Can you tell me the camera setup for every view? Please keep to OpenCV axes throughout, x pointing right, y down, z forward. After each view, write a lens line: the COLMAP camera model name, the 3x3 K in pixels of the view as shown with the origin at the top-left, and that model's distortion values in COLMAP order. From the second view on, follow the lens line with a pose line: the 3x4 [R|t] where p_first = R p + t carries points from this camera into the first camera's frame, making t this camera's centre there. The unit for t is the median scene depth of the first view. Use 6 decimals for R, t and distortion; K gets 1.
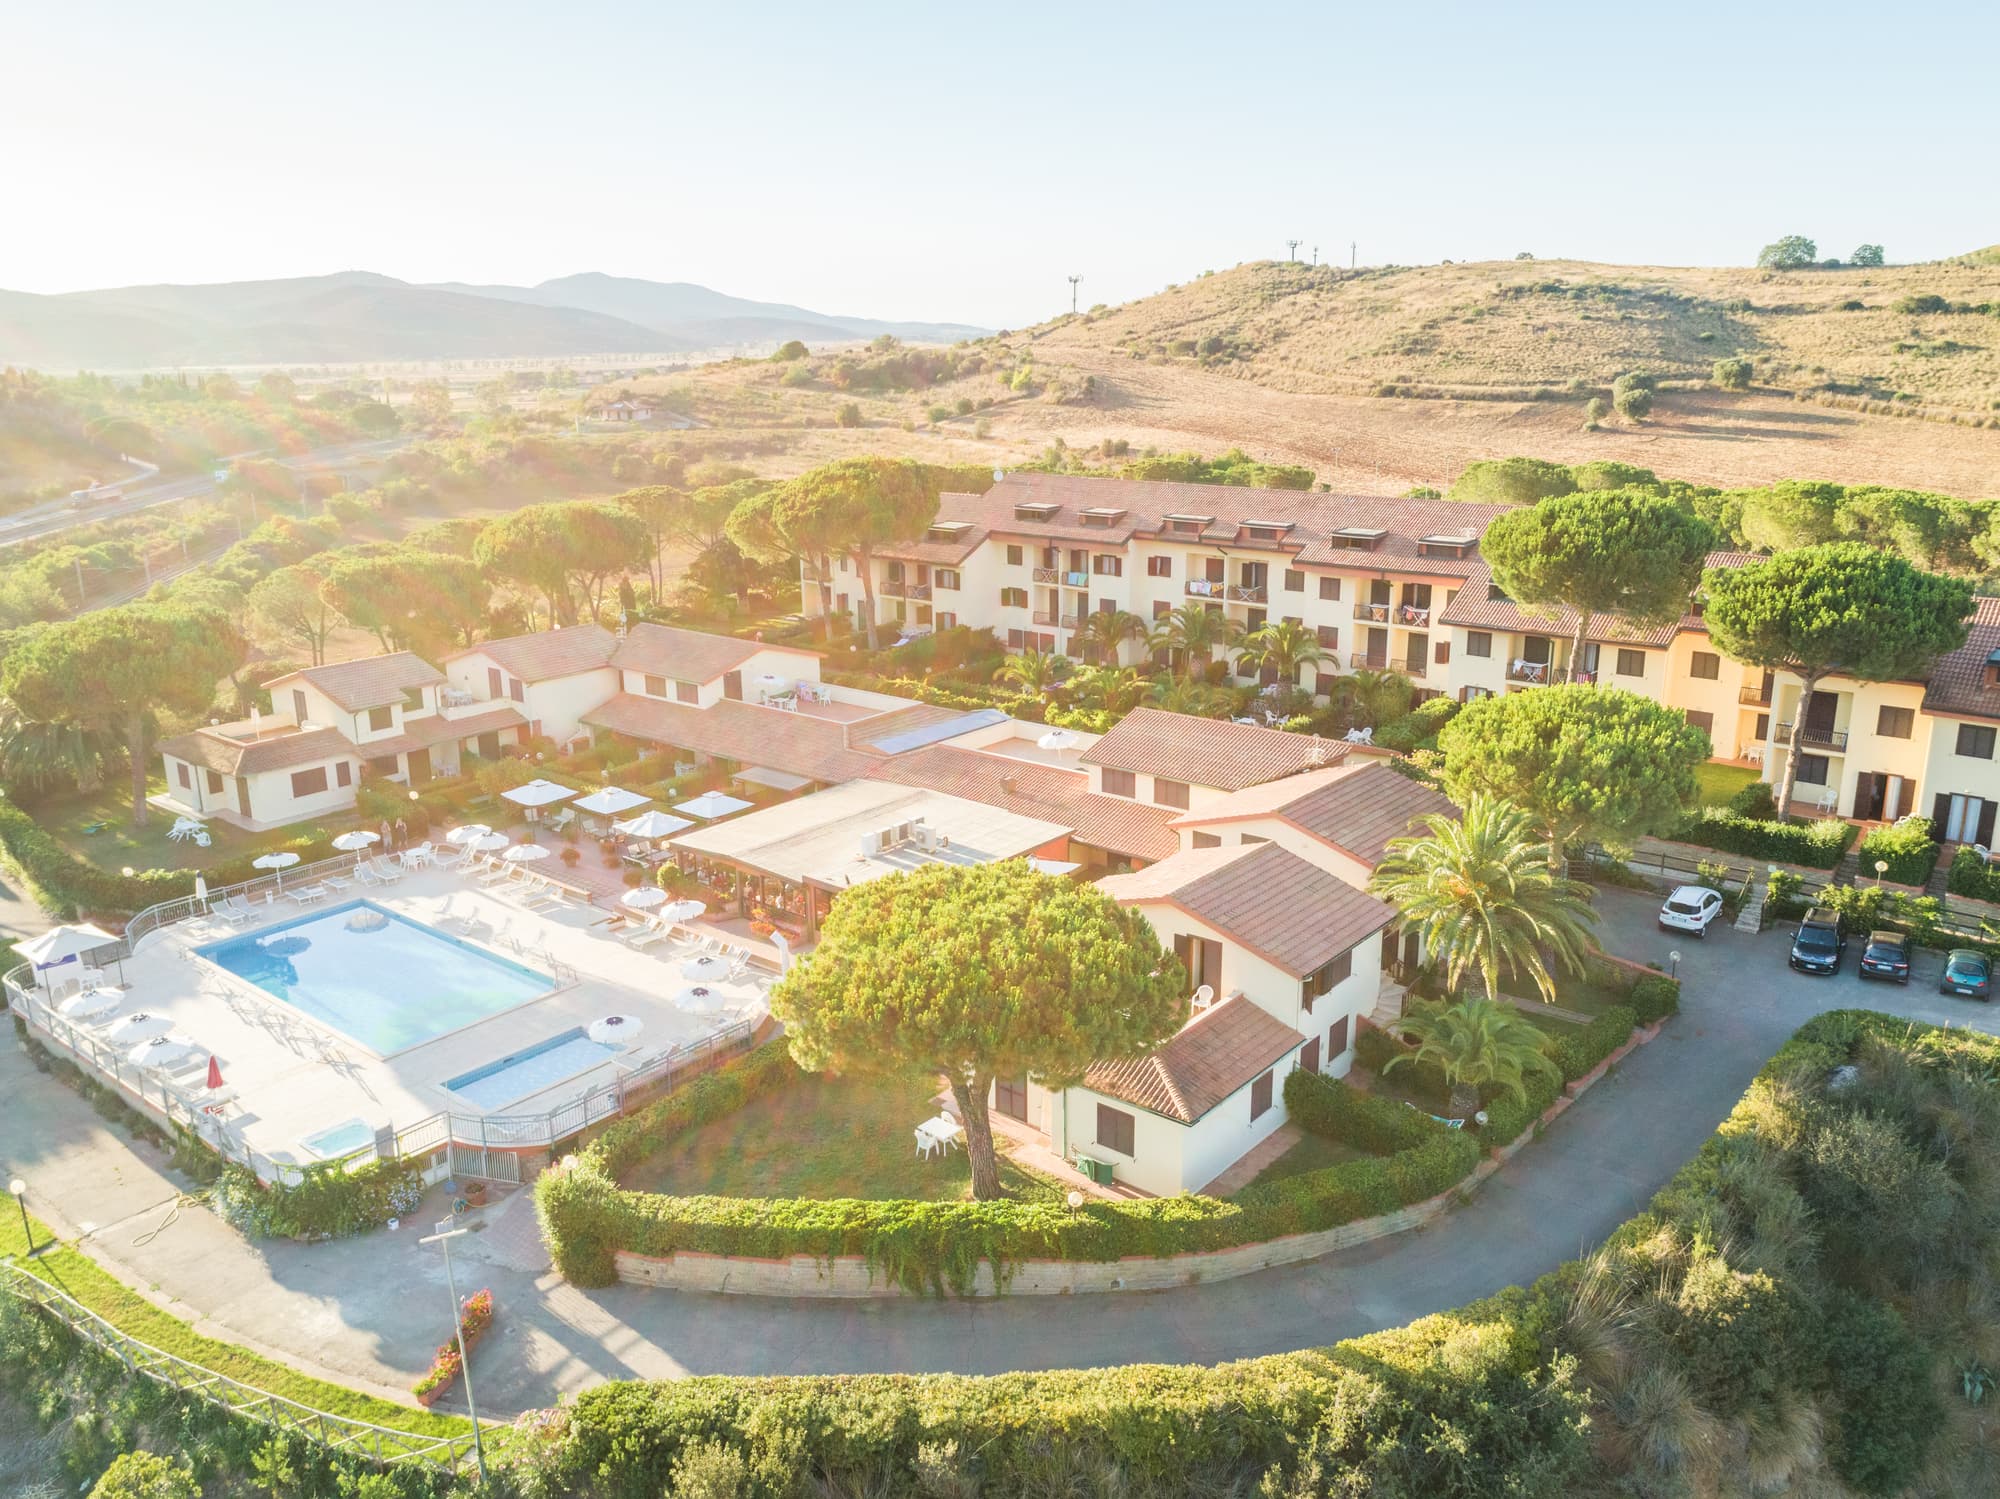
lens RADIAL K [[1555.7, 0, 1000.0], [0, 1555.7, 749.5], [0, 0, 1]] dist [-0.012987, 0.003798]
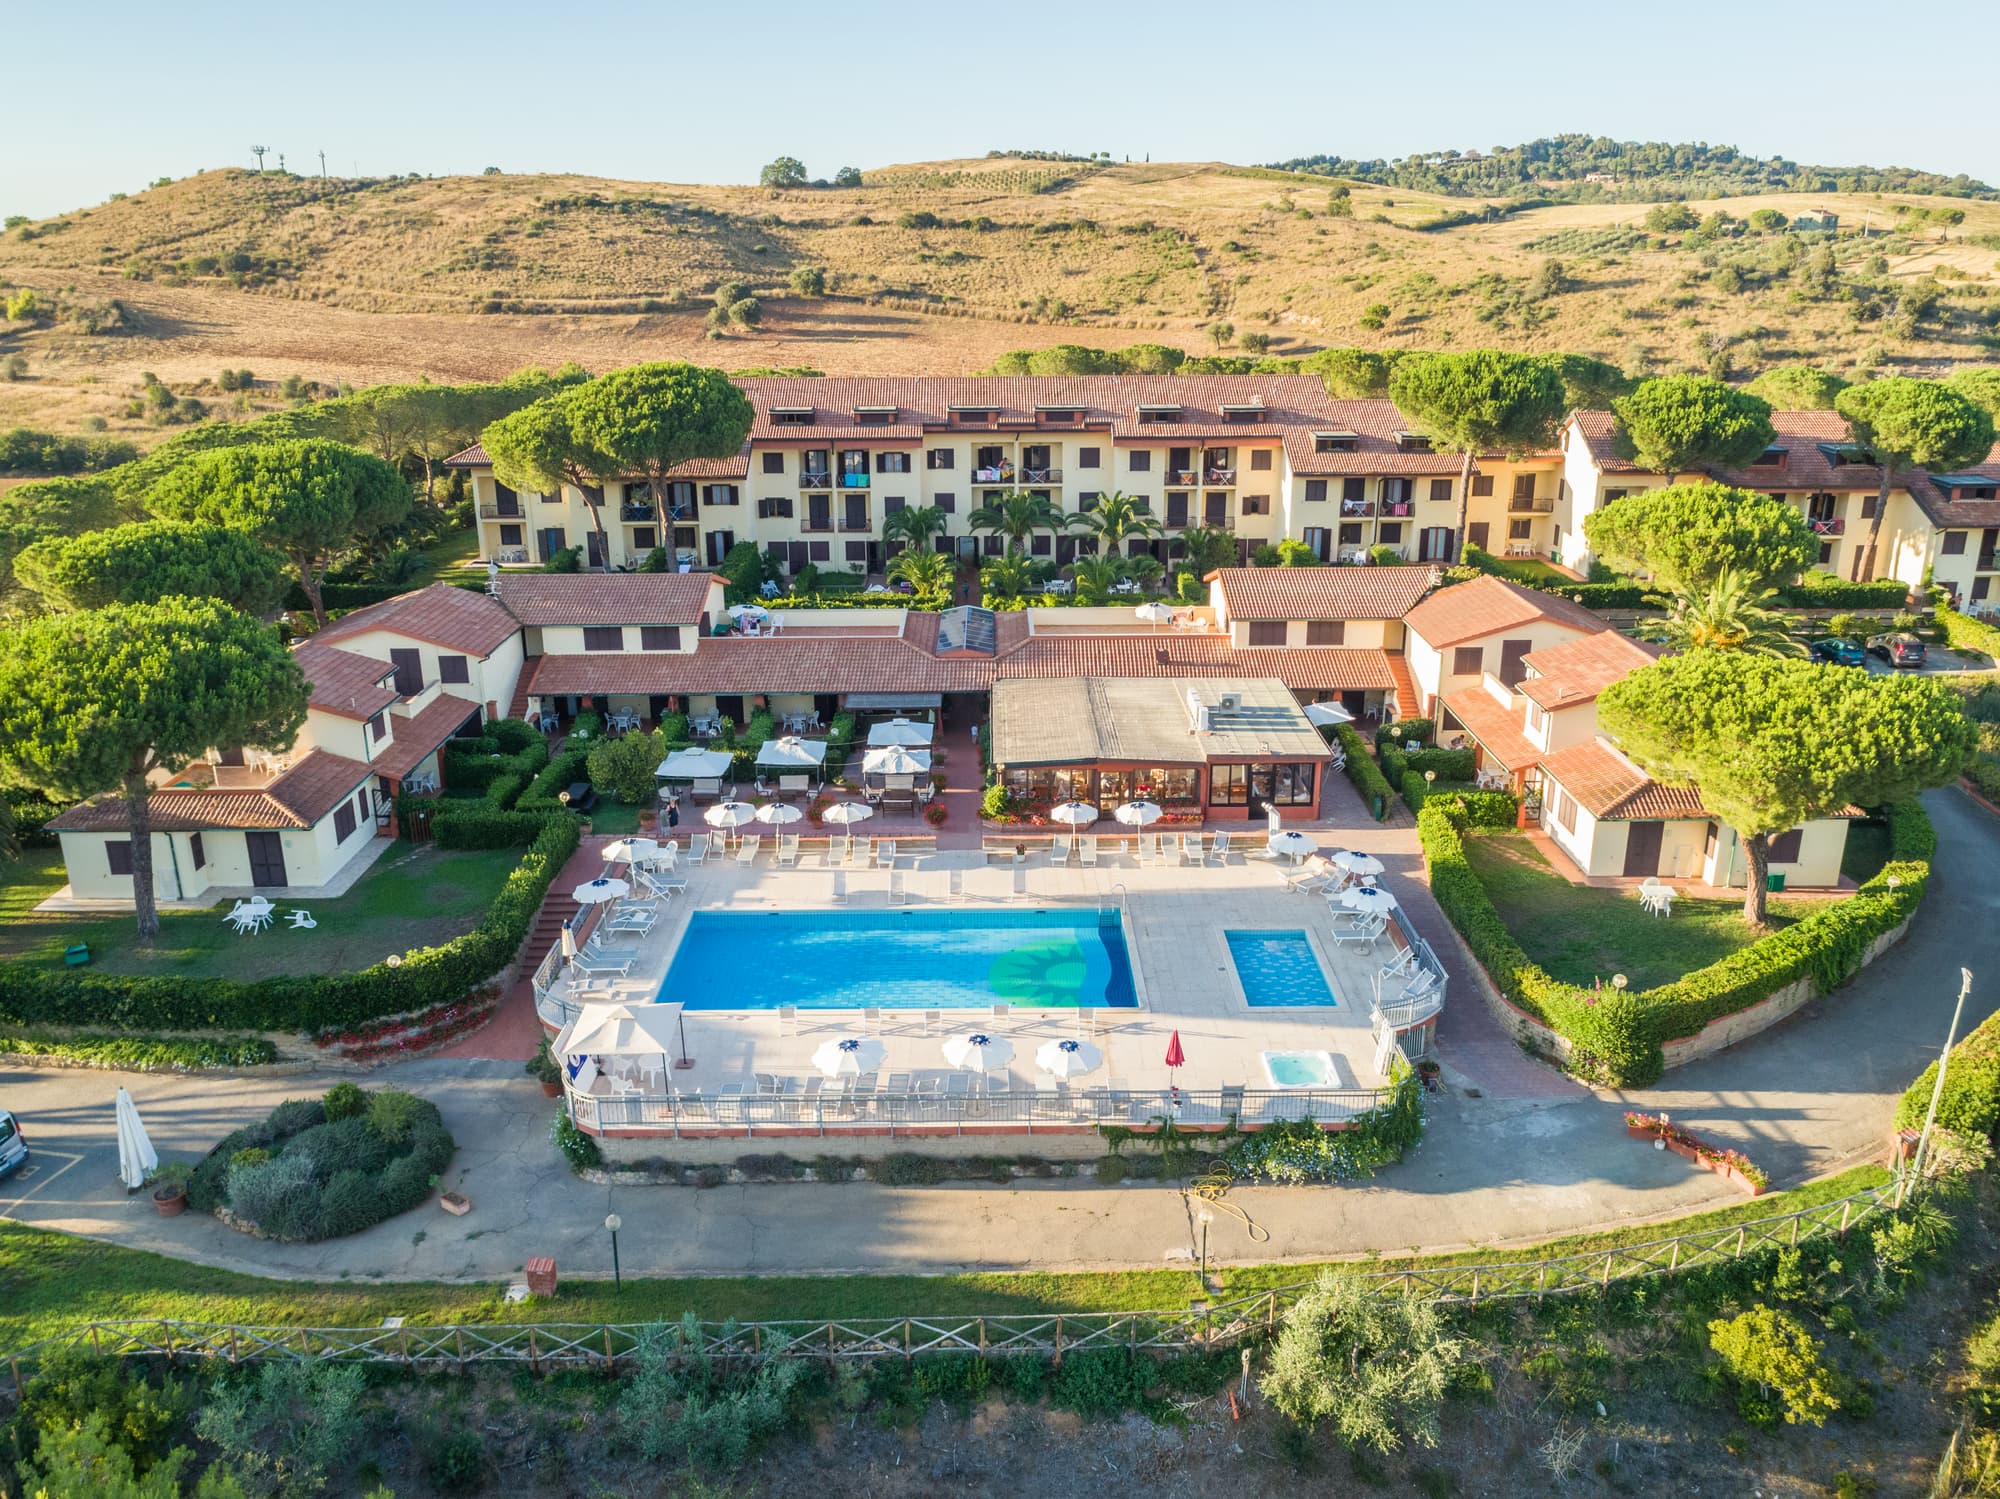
lens RADIAL K [[1555.7, 0, 1000.0], [0, 1555.7, 749.5], [0, 0, 1]] dist [-0.012987, 0.003798]
pose [[0.773242, -0.194862, 0.603428, -0.152406], [0.166289, 0.980622, 0.103582, -0.008907], [-0.611919, 0.020250, 0.790661, 0.051645]]
